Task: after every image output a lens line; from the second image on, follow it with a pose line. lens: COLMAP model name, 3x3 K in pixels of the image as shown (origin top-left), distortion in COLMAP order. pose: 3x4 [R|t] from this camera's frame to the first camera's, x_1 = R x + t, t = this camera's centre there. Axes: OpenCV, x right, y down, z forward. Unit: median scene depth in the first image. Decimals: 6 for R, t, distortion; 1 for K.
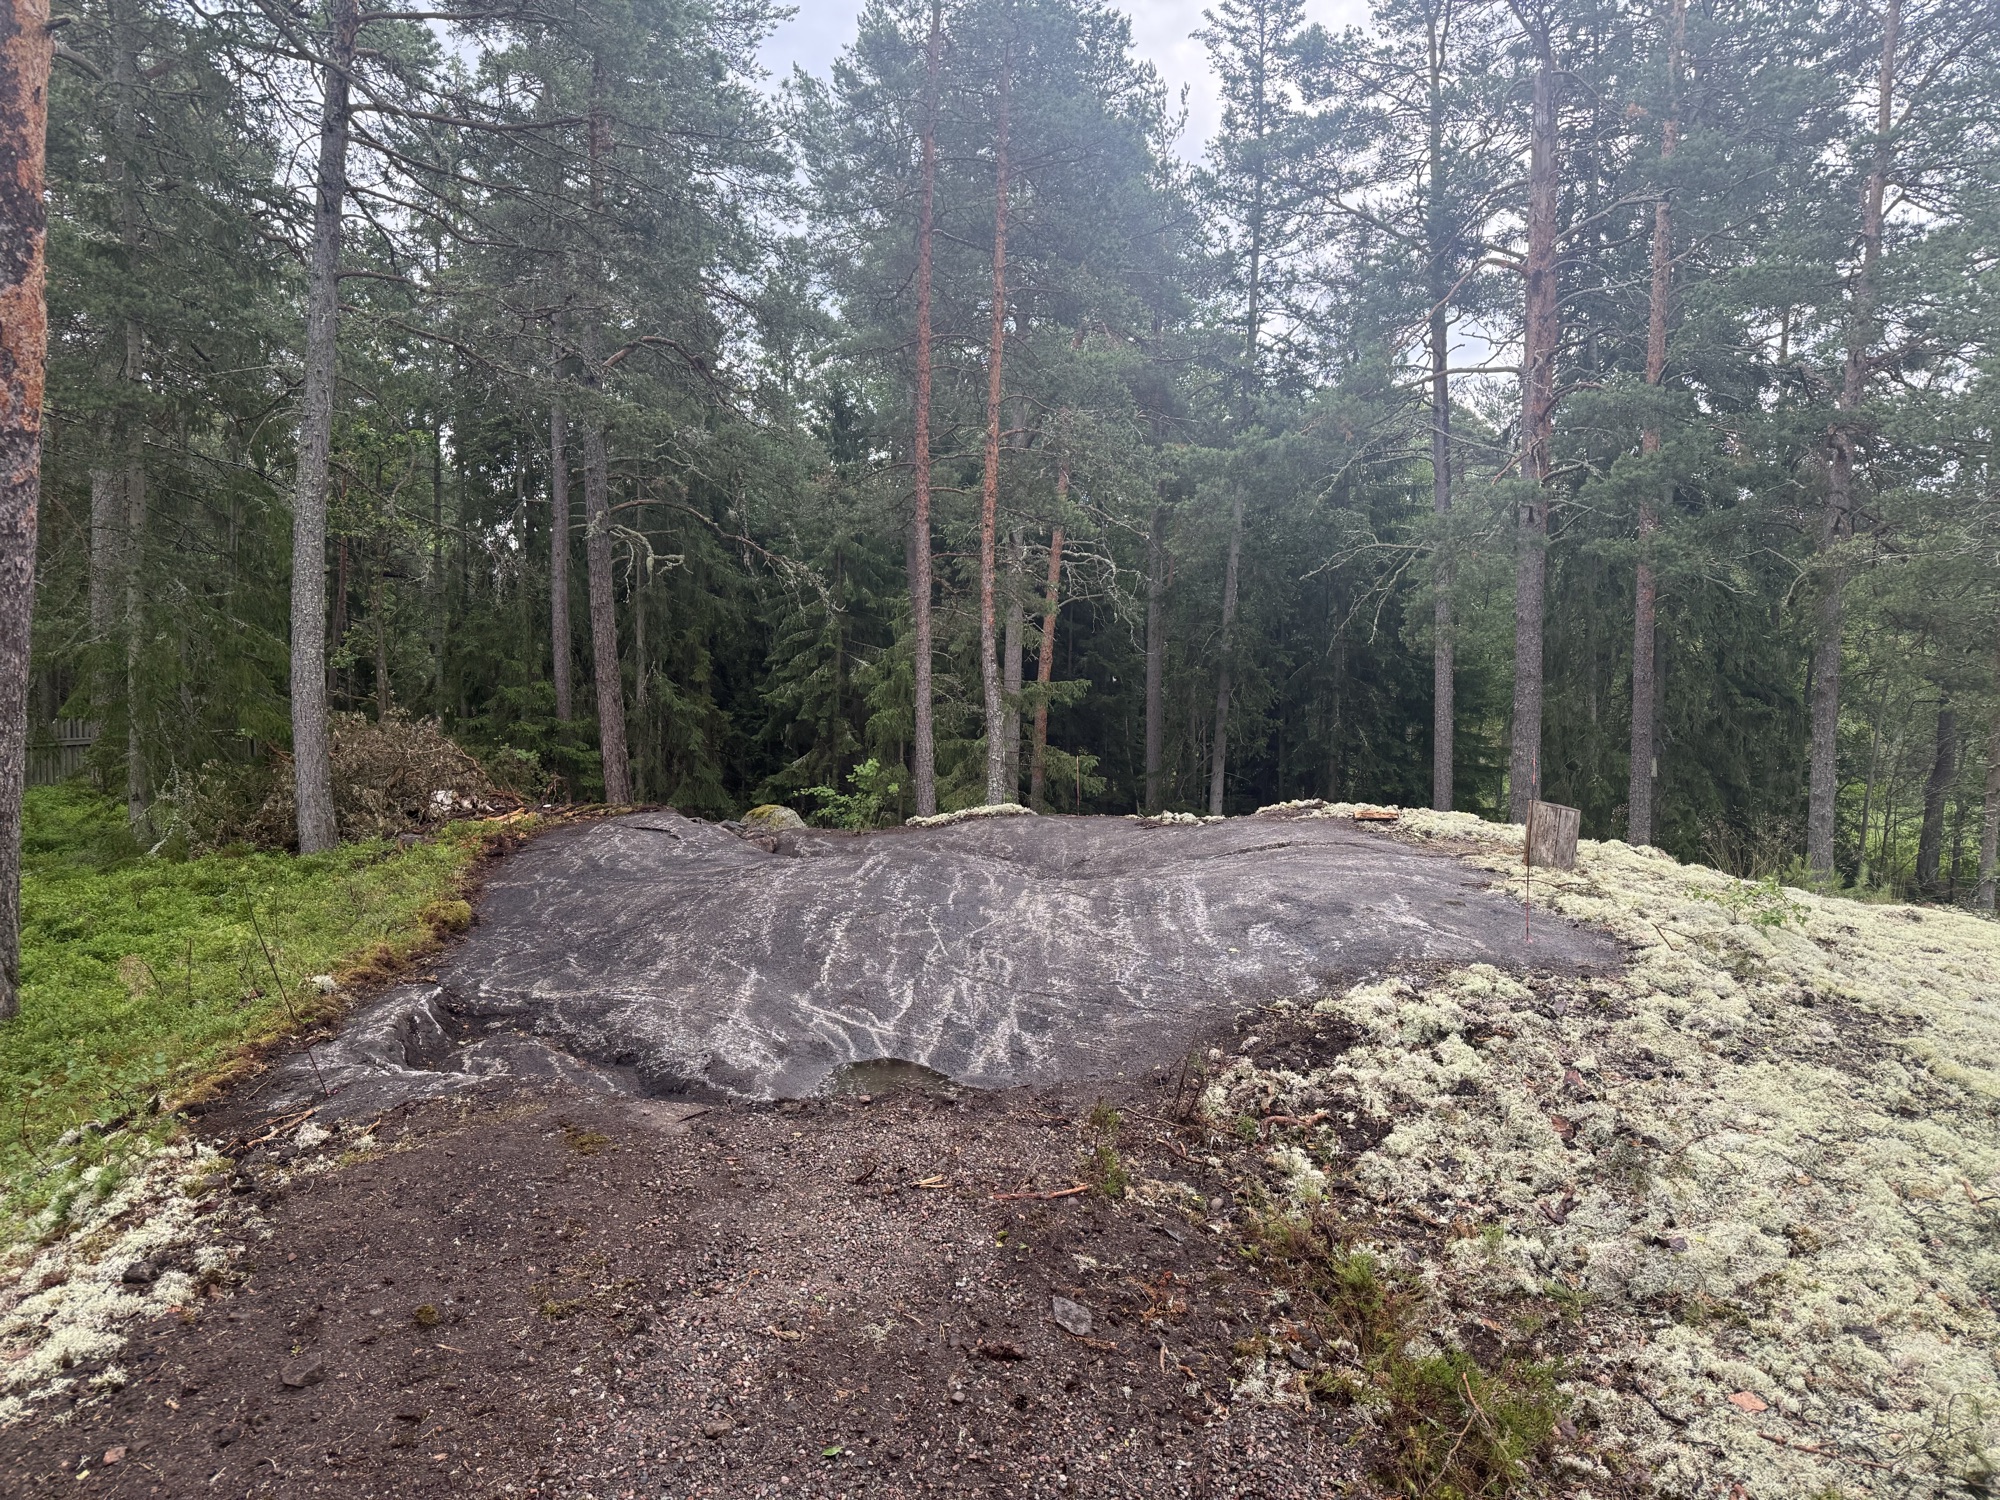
lens RADIAL K [[1412.6, 0, 999.1], [0, 1412.6, 749.1], [0, 0, 1]] dist [-0.001961, -0.003641]
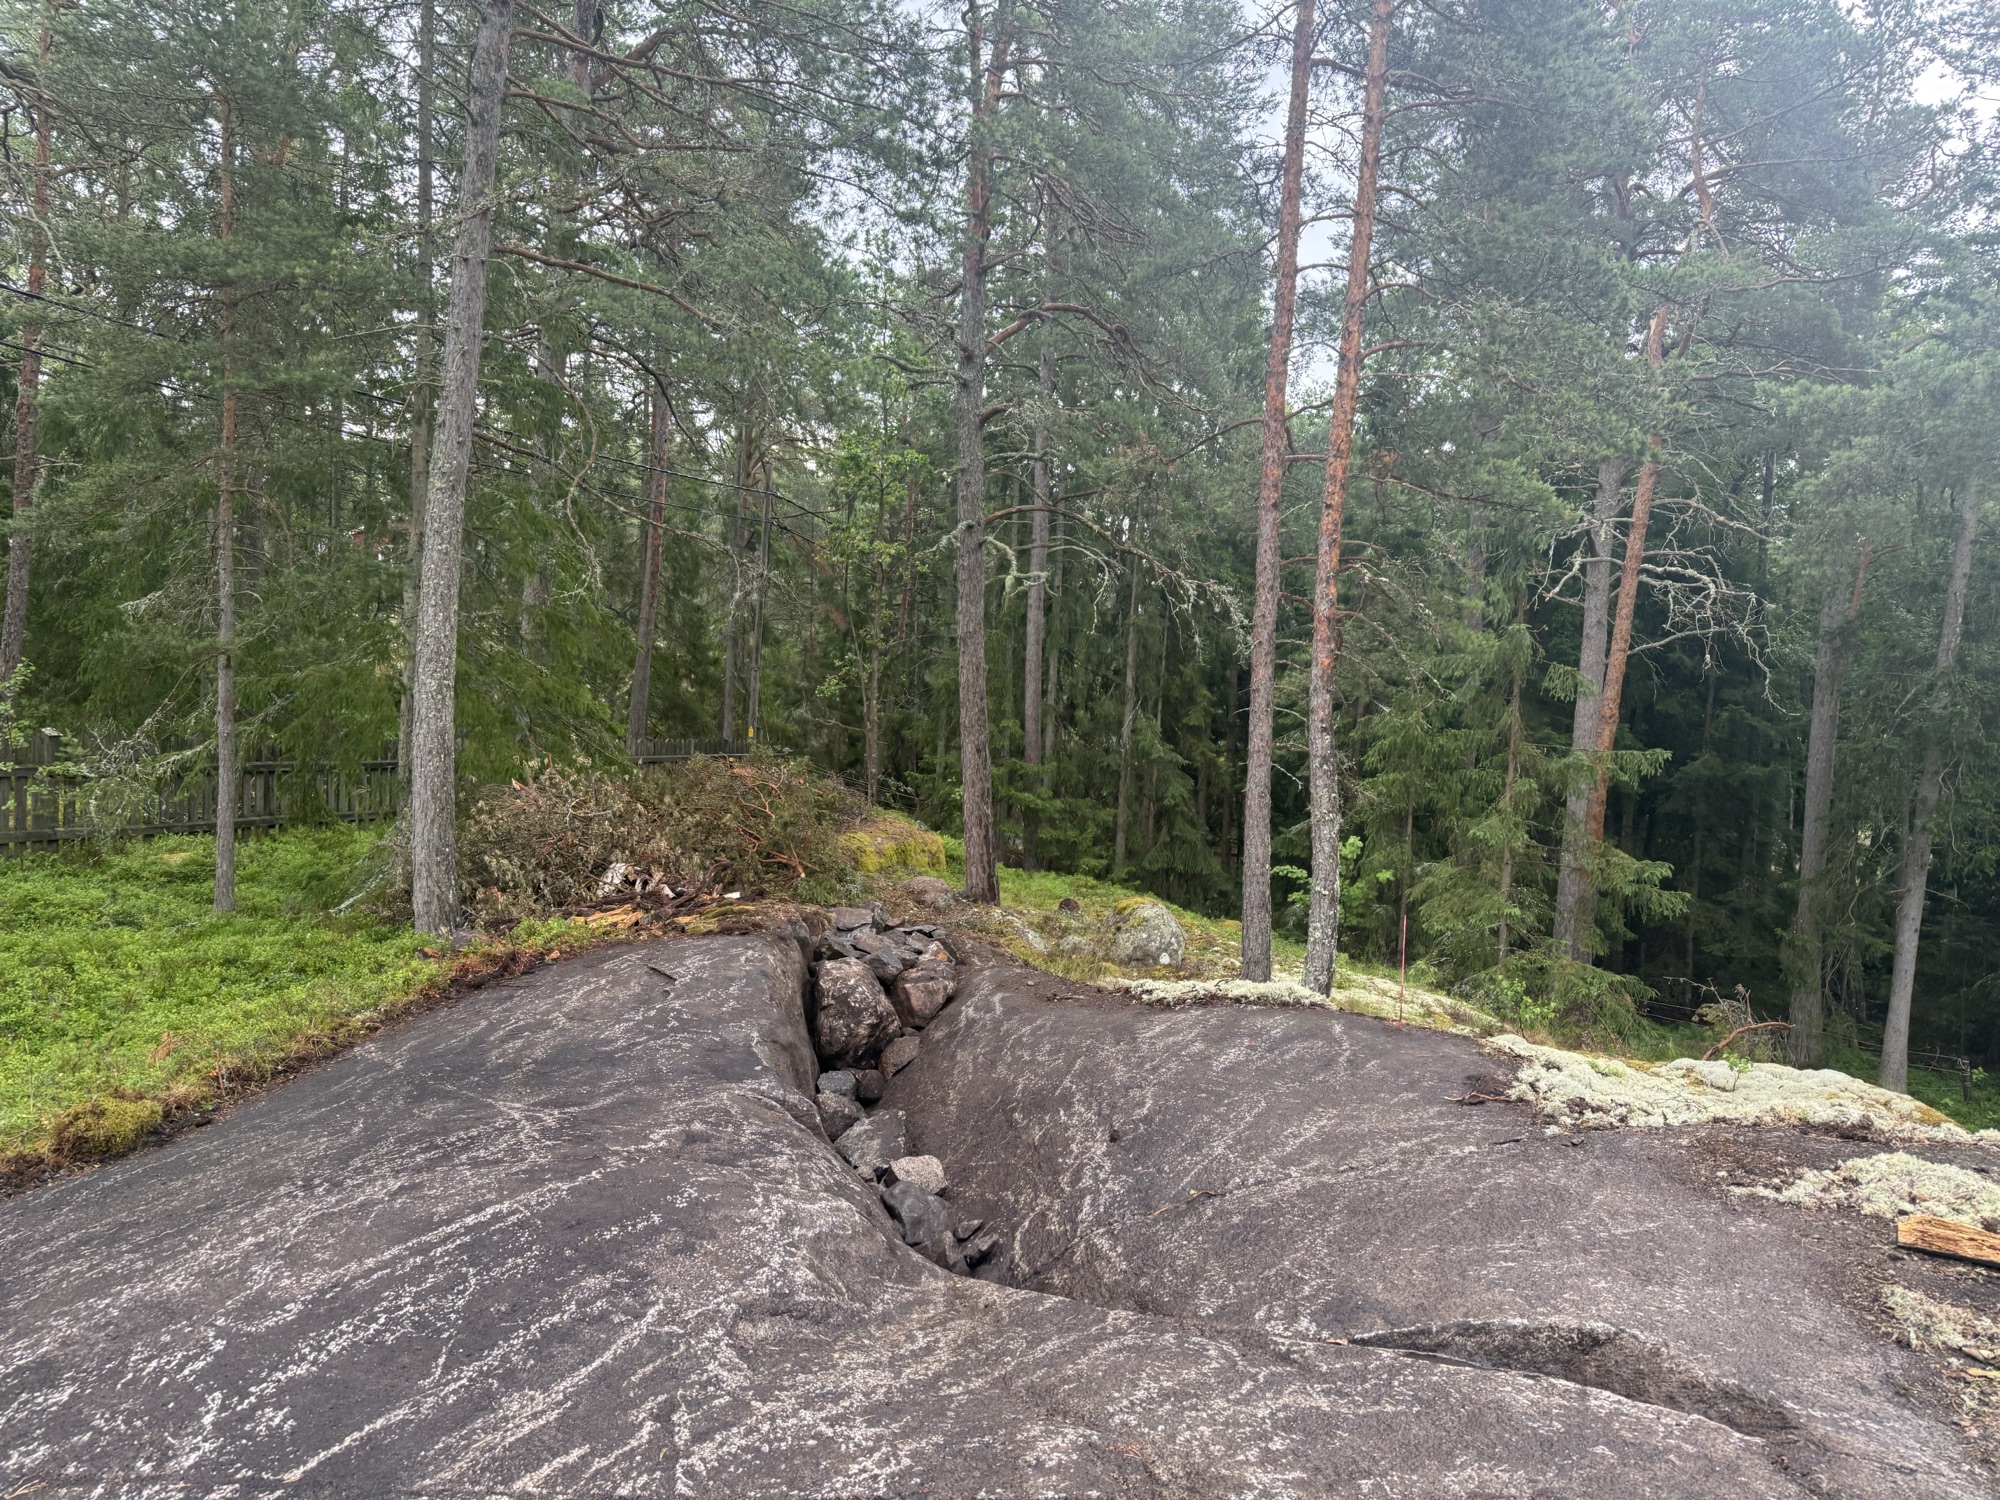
lens RADIAL K [[1412.6, 0, 1000.7], [0, 1412.6, 747.3], [0, 0, 1]] dist [-0.001961, -0.003641]
pose [[0.889145, 0.043573, -0.455546, 0.090545], [-0.057296, 0.998223, -0.016352, -0.021065], [0.454024, 0.040641, 0.890062, 0.242252]]
